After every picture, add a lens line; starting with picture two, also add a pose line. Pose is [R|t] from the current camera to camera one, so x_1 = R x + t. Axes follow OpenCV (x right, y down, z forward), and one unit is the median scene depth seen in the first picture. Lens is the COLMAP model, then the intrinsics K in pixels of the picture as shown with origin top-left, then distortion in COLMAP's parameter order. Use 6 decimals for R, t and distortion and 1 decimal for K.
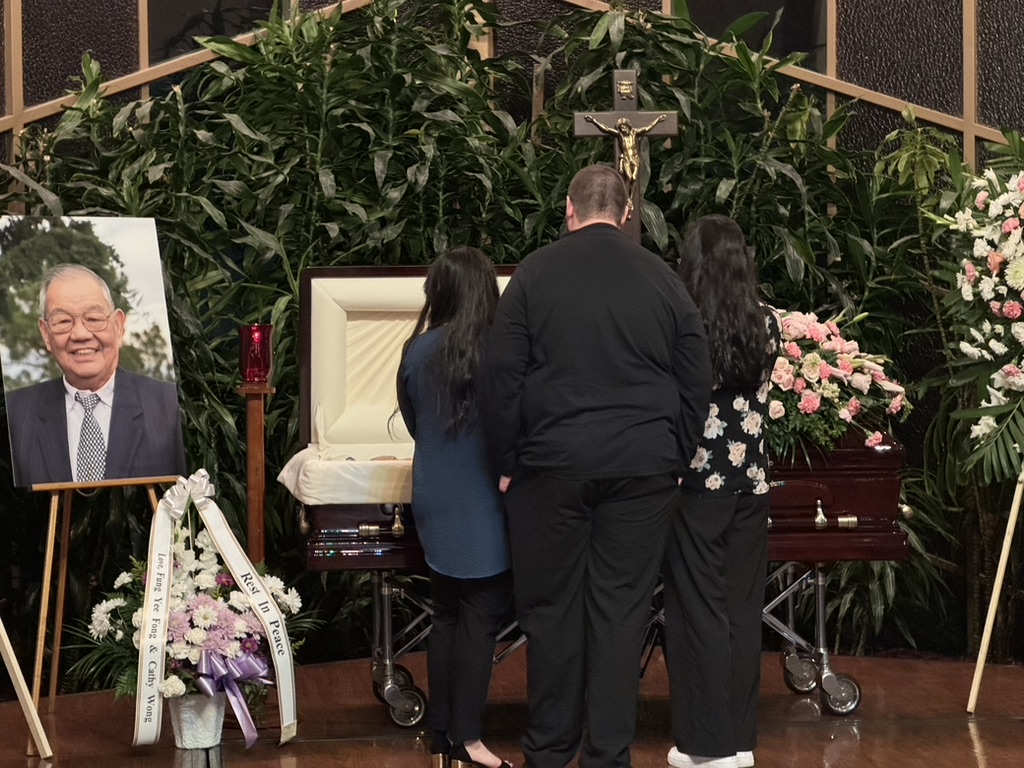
lens RADIAL K [[2292.1, 0, 500.0], [0, 2292.1, 380.3], [0, 0, 1]] dist [-0.041429, 4.415855]
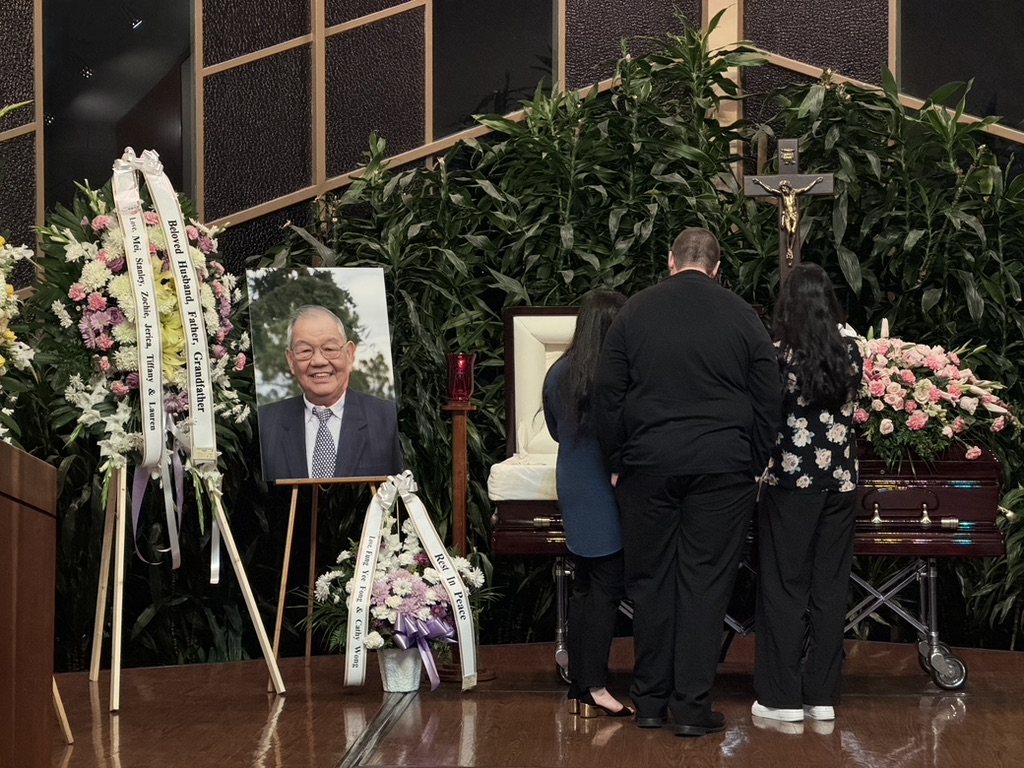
lens RADIAL K [[2292.1, 0, 500.0], [0, 2292.1, 380.3], [0, 0, 1]] dist [-0.041429, 4.415855]
pose [[0.978276, 0.004133, -0.207264, 0.169972], [-0.008416, 0.999769, -0.019790, 0.014027], [0.207135, 0.021104, 0.978085, -0.197275]]
